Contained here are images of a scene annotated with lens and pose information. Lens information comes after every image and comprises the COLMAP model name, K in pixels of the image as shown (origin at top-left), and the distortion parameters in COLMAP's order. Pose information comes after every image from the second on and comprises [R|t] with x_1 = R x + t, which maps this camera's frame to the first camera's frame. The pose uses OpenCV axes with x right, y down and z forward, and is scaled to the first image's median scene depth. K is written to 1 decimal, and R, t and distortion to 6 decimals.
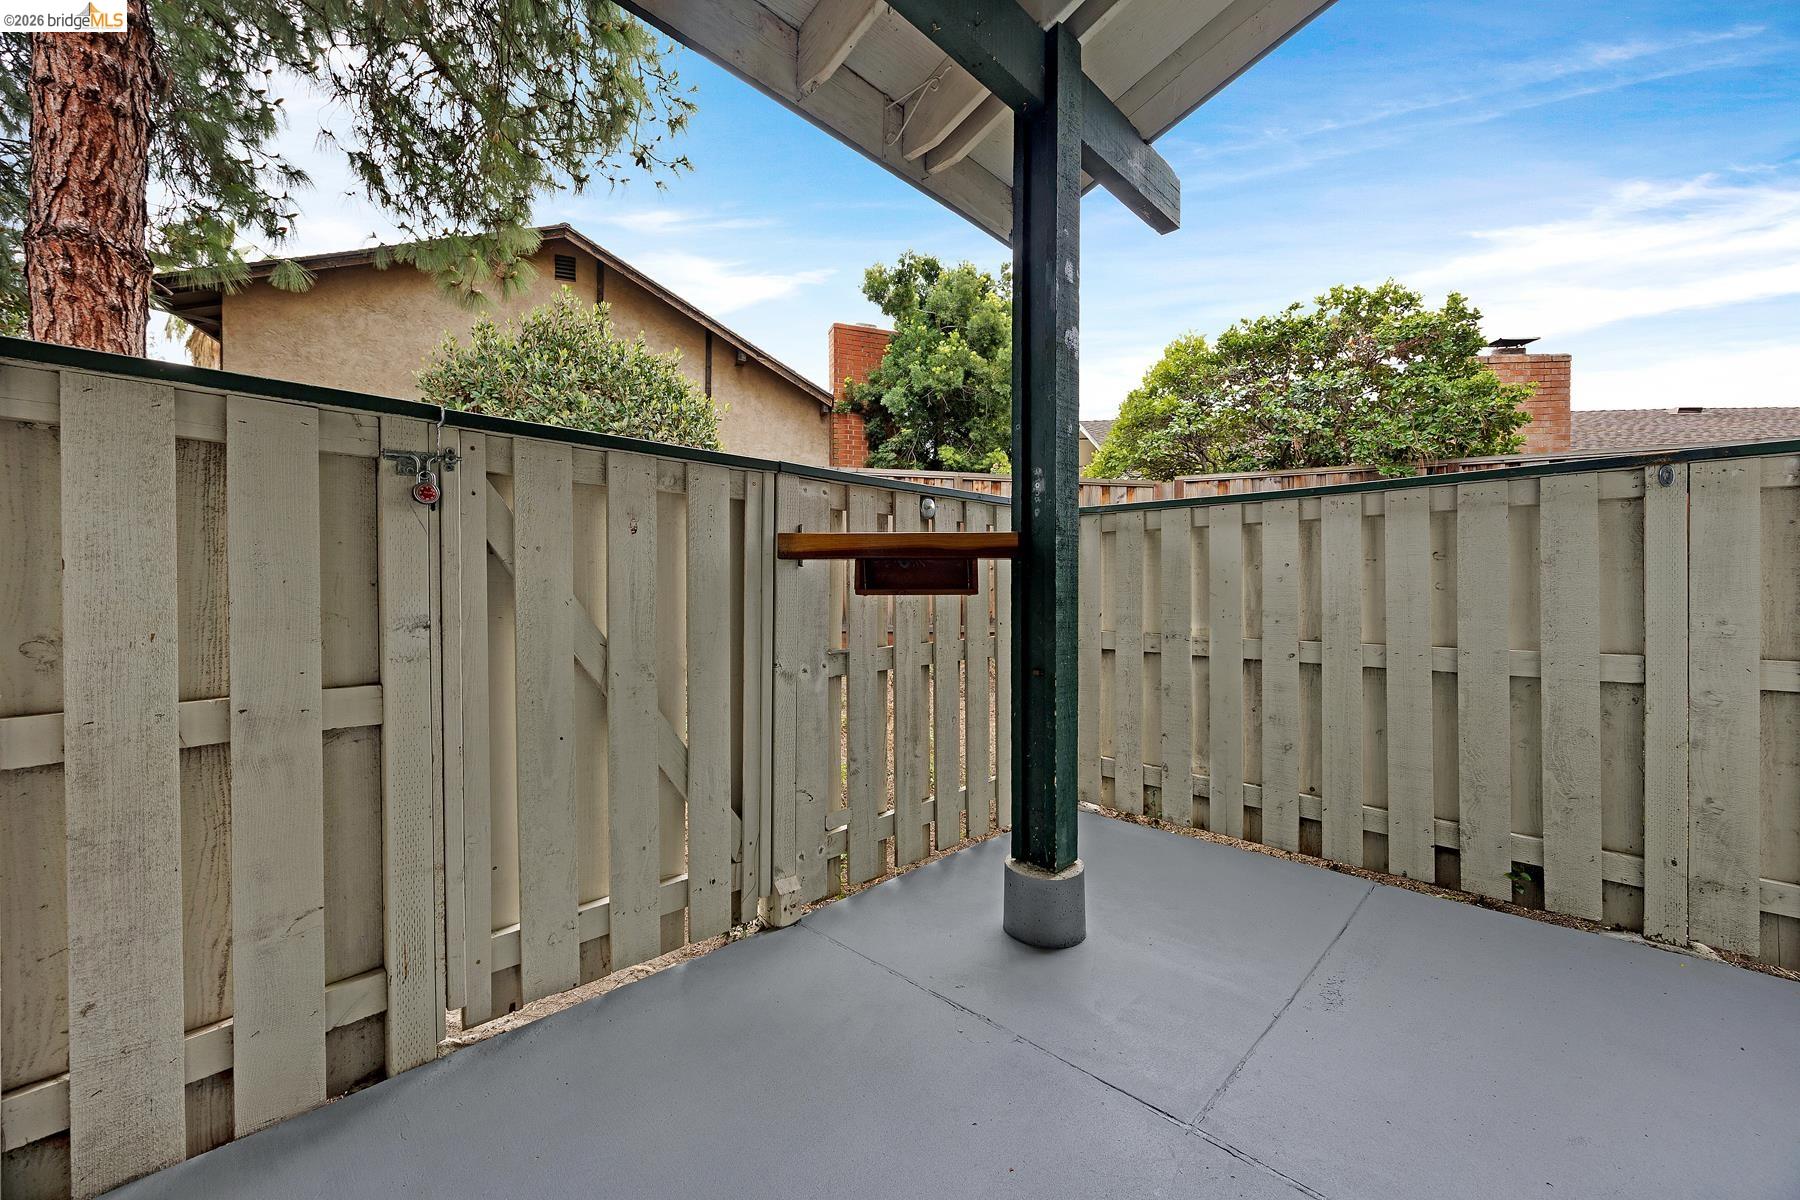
lens RADIAL K [[687.7, 0, 898.1], [0, 687.7, 597.9], [0, 0, 1]] dist [-0.000123, 0.000130]
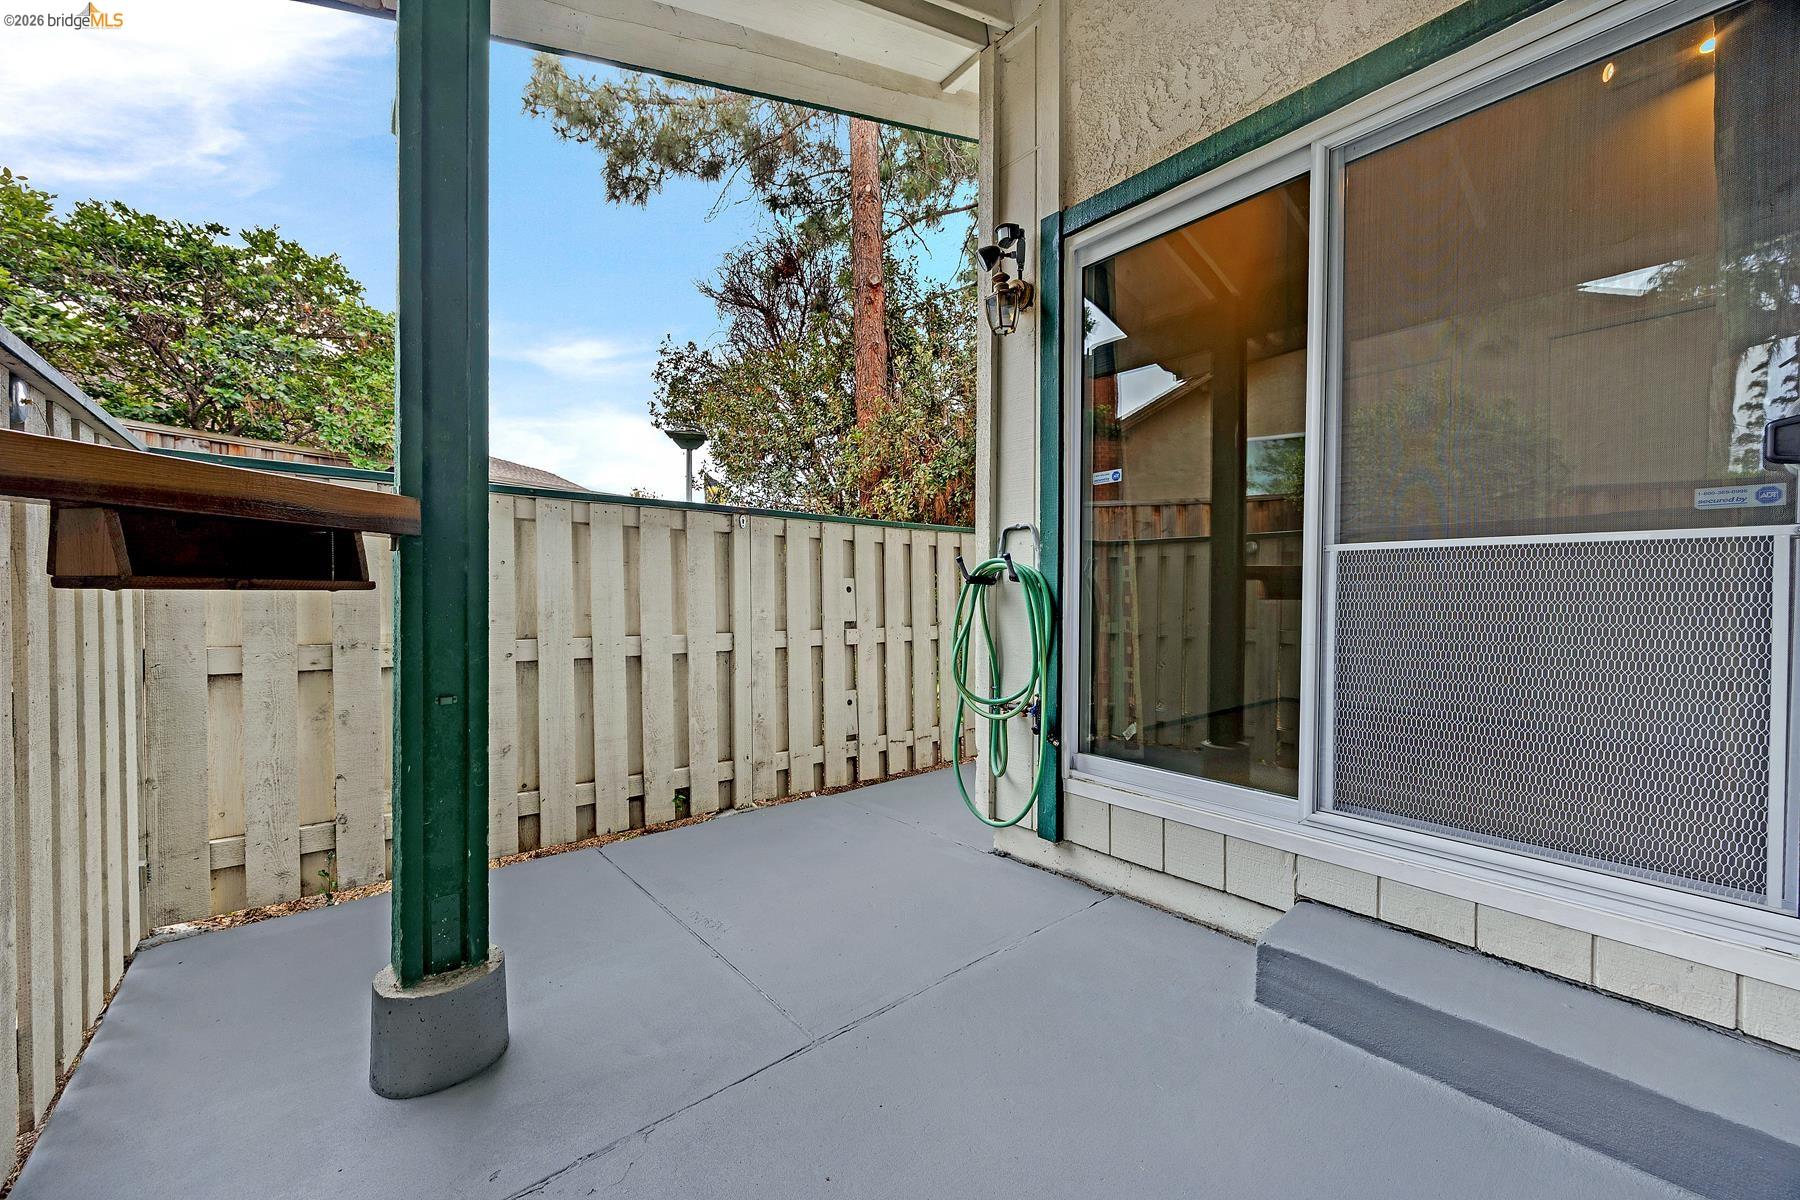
lens RADIAL K [[688.2, 0, 903.2], [0, 688.2, 598.1], [0, 0, 1]] dist [0.001161, -0.000012]
pose [[0.093102, -0.001464, 0.995656, -0.404175], [-0.000172, 0.999999, 0.001487, 0.000771], [-0.995657, -0.000310, 0.093101, 0.402298]]
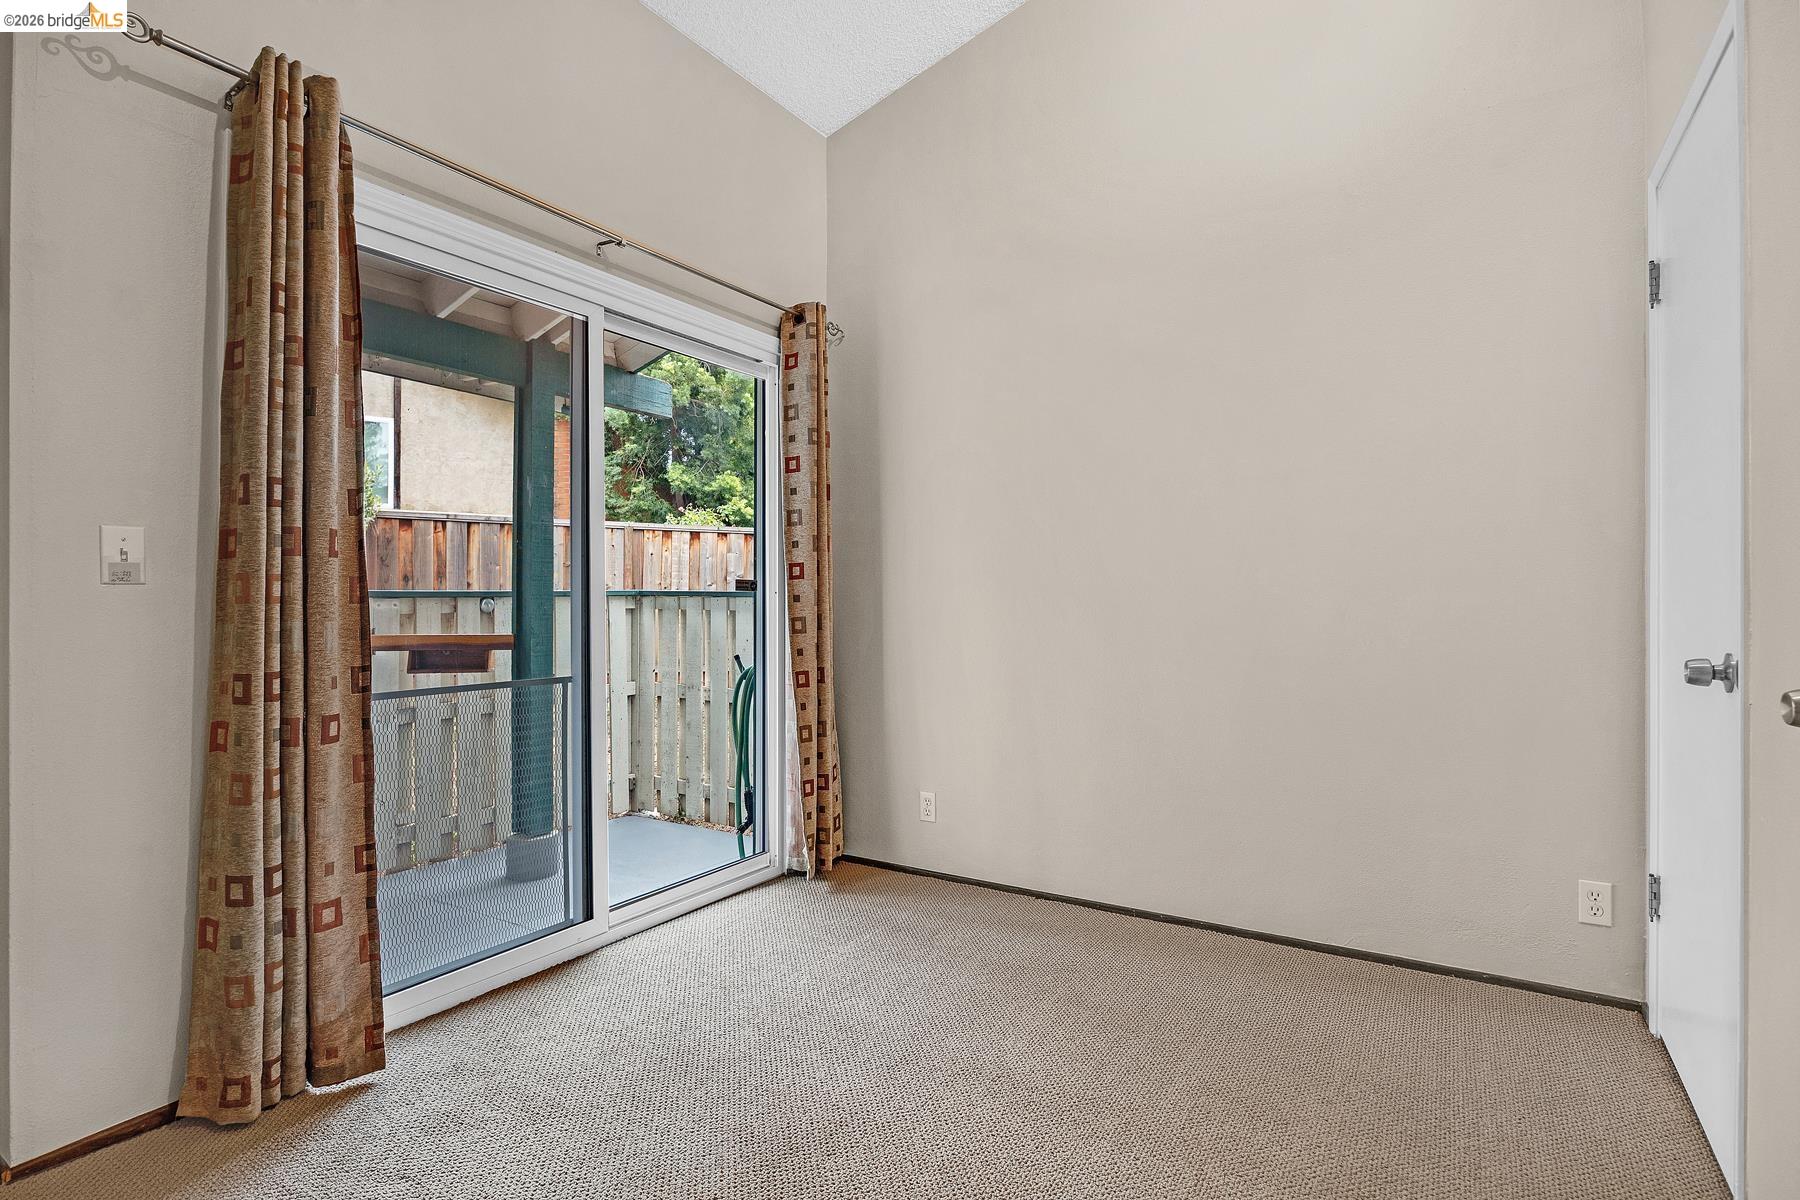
lens RADIAL K [[884.6, 0, 900.0], [0, 884.6, 600.0], [0, 0, 1]] dist [-0.001996, -0.000258]
pose [[0.978022, 0.002922, 0.208480, 0.558207], [-0.002087, 0.999989, -0.004225, -0.150101], [-0.208490, 0.003697, 0.978018, -1.118895]]
